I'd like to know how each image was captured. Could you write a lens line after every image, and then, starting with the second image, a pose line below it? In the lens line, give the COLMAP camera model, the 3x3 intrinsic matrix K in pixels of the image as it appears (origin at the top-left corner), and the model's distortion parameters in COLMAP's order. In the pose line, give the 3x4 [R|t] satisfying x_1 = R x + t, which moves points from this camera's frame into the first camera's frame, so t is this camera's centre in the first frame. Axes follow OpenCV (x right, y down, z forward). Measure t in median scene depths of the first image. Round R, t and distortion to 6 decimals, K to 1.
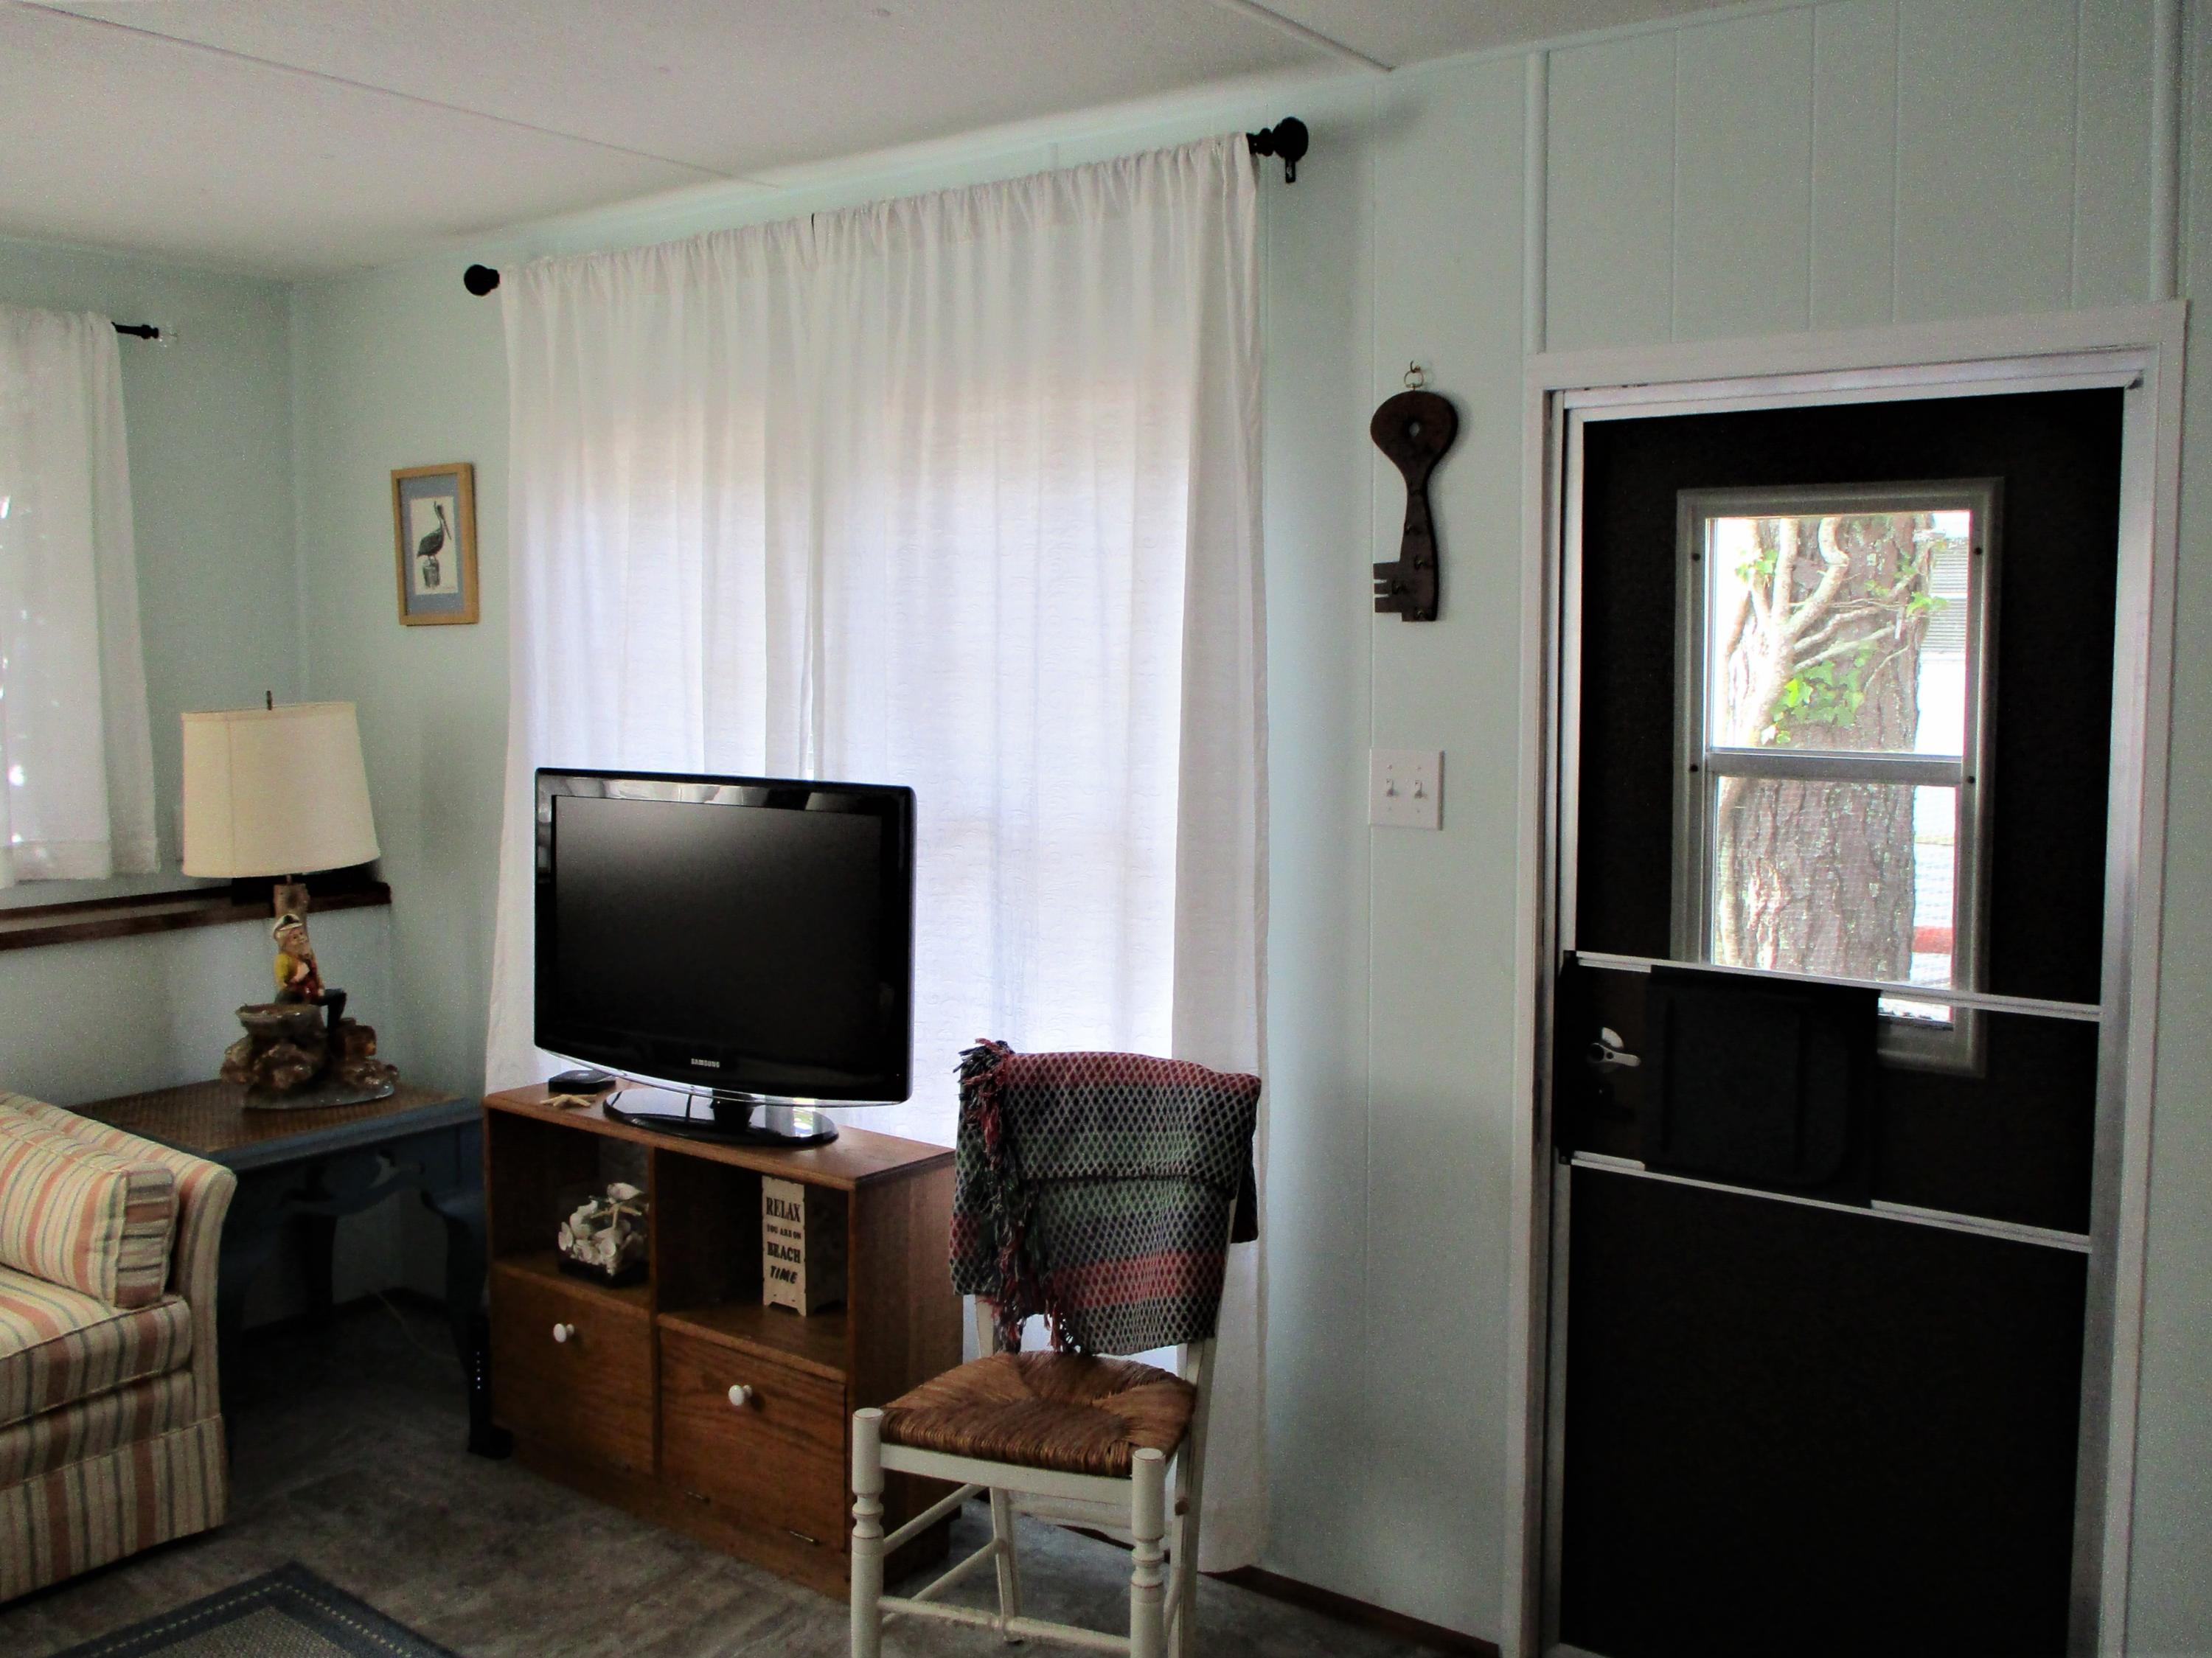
lens RADIAL K [[1983.5, 0, 1110.6], [0, 1983.5, 770.4], [0, 0, 1]] dist [-0.035098, 0.022841]
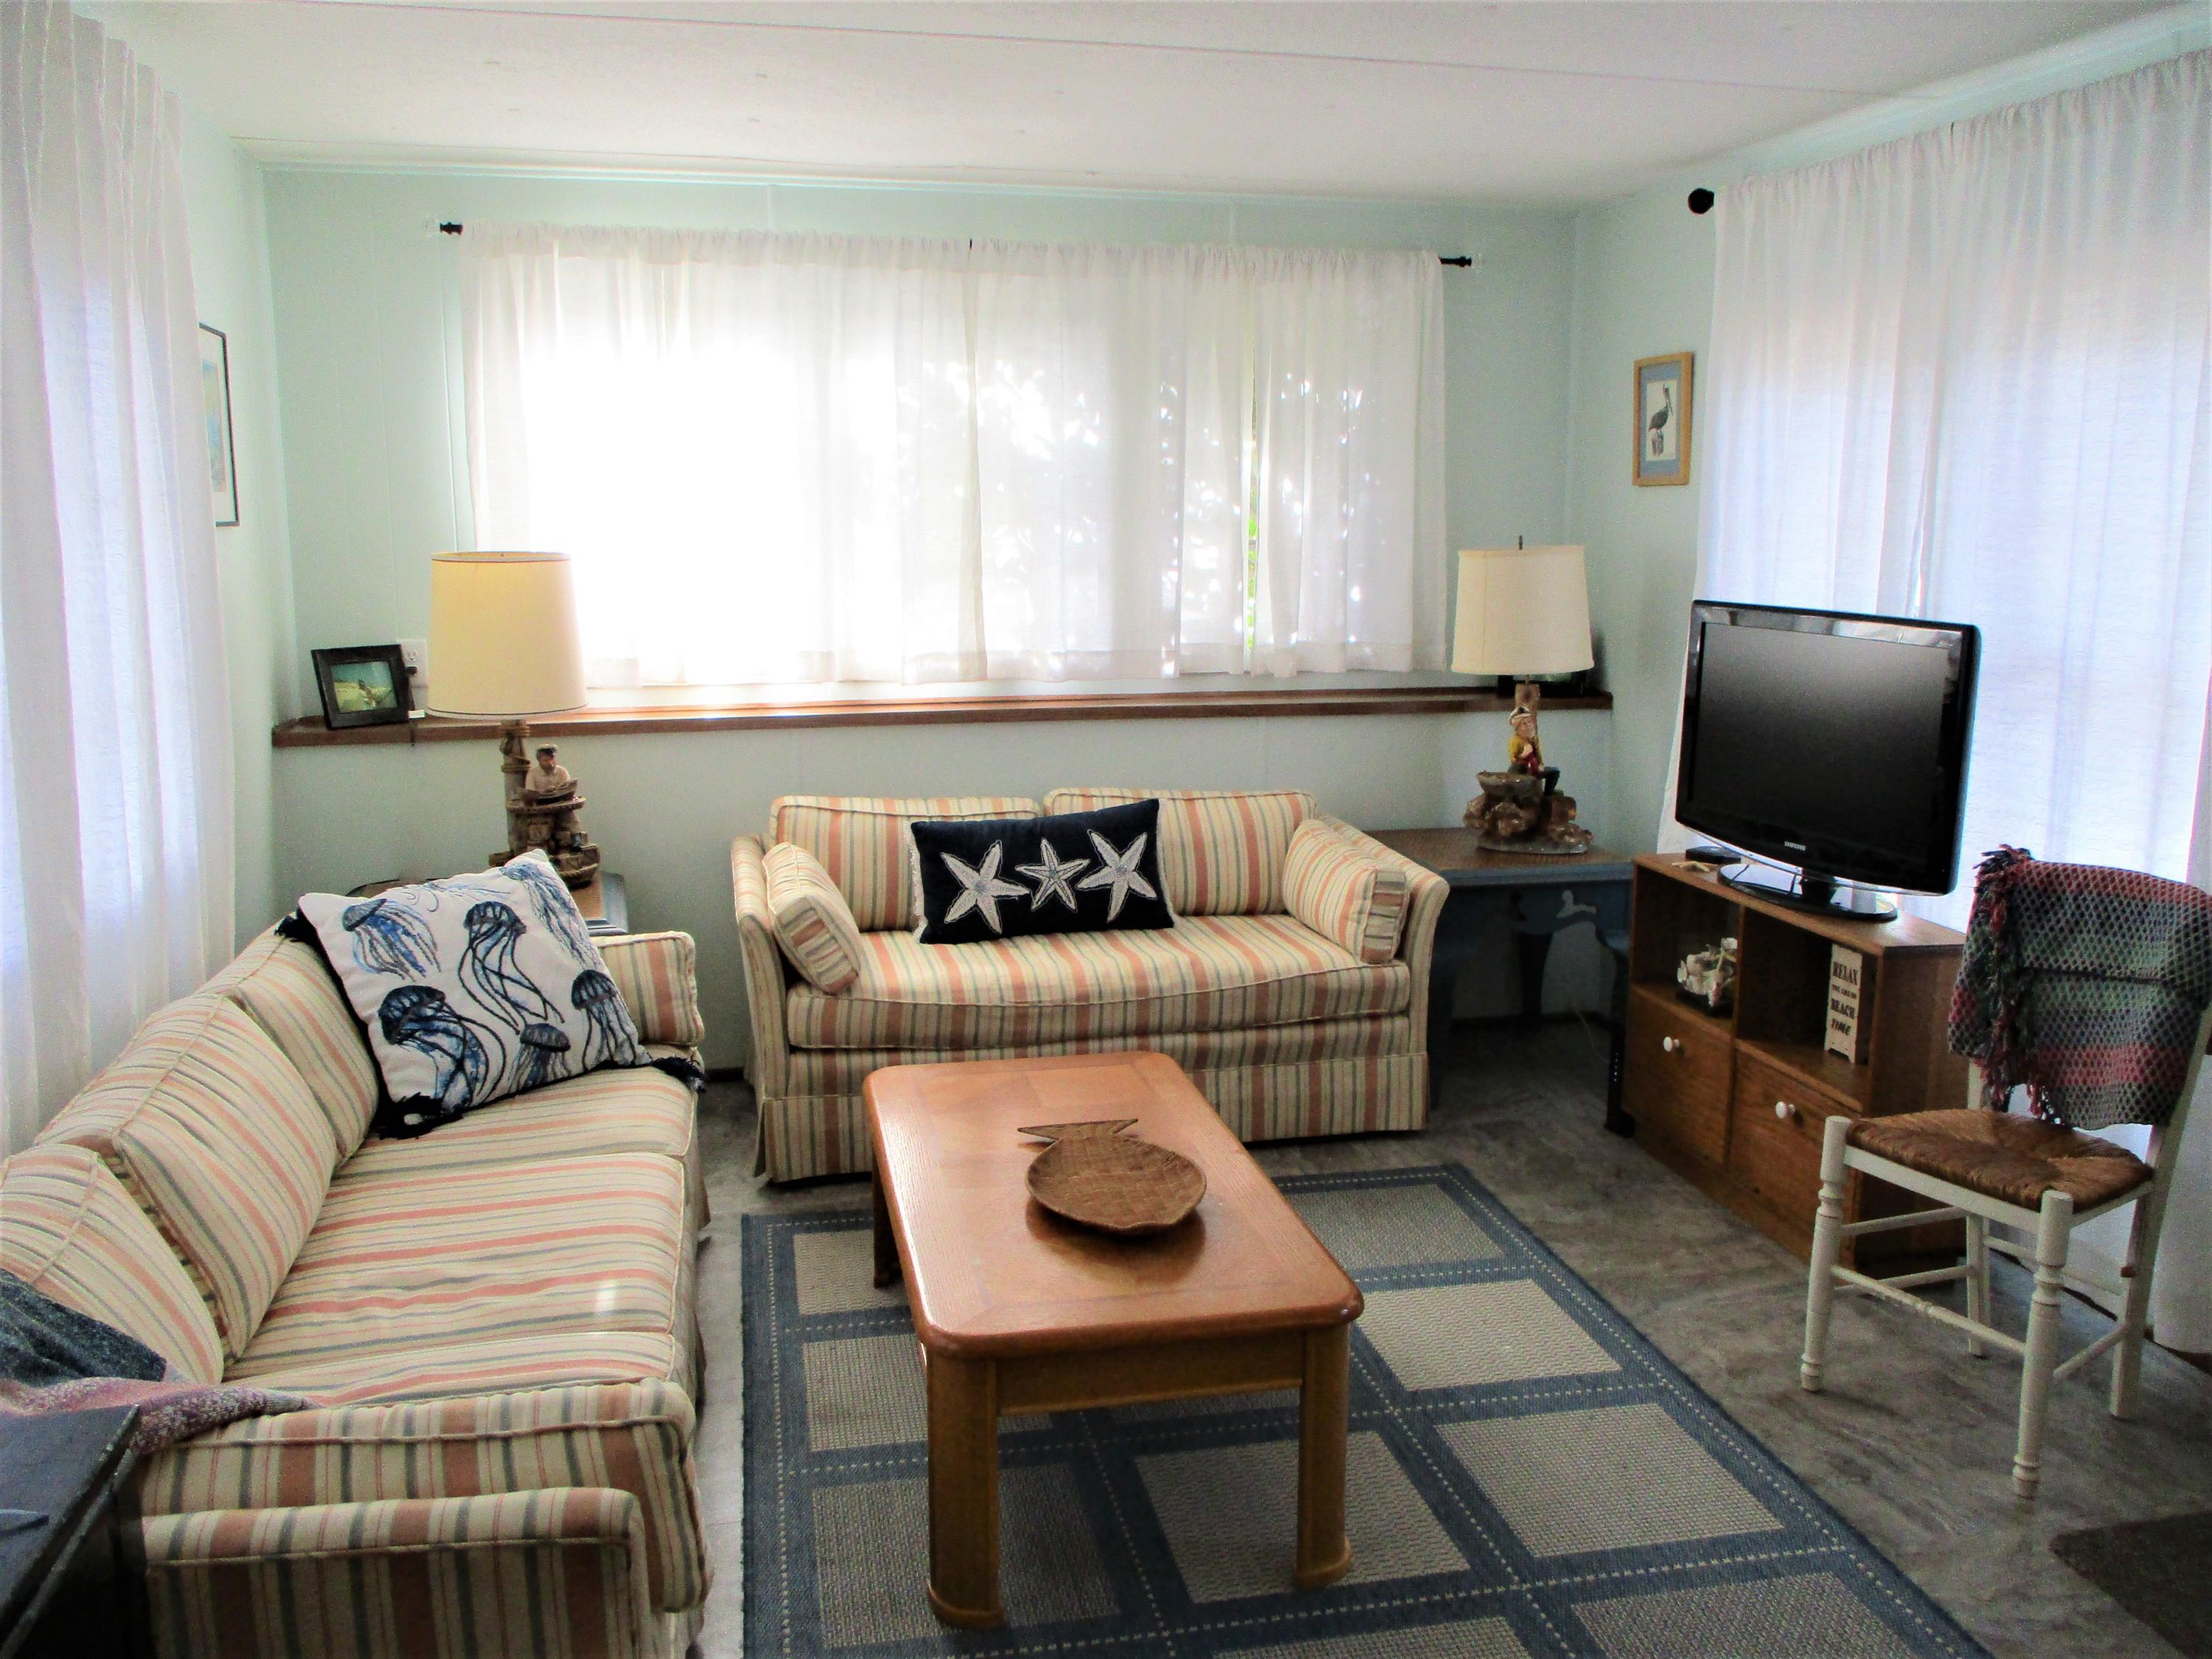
lens RADIAL K [[1983.7, 0, 1110.6], [0, 1983.7, 770.9], [0, 0, 1]] dist [-0.035098, 0.022841]
pose [[0.750735, 0.092672, -0.654071, 0.279898], [-0.050134, 0.995249, 0.083468, 0.022152], [0.658699, -0.029871, 0.751814, -0.198431]]
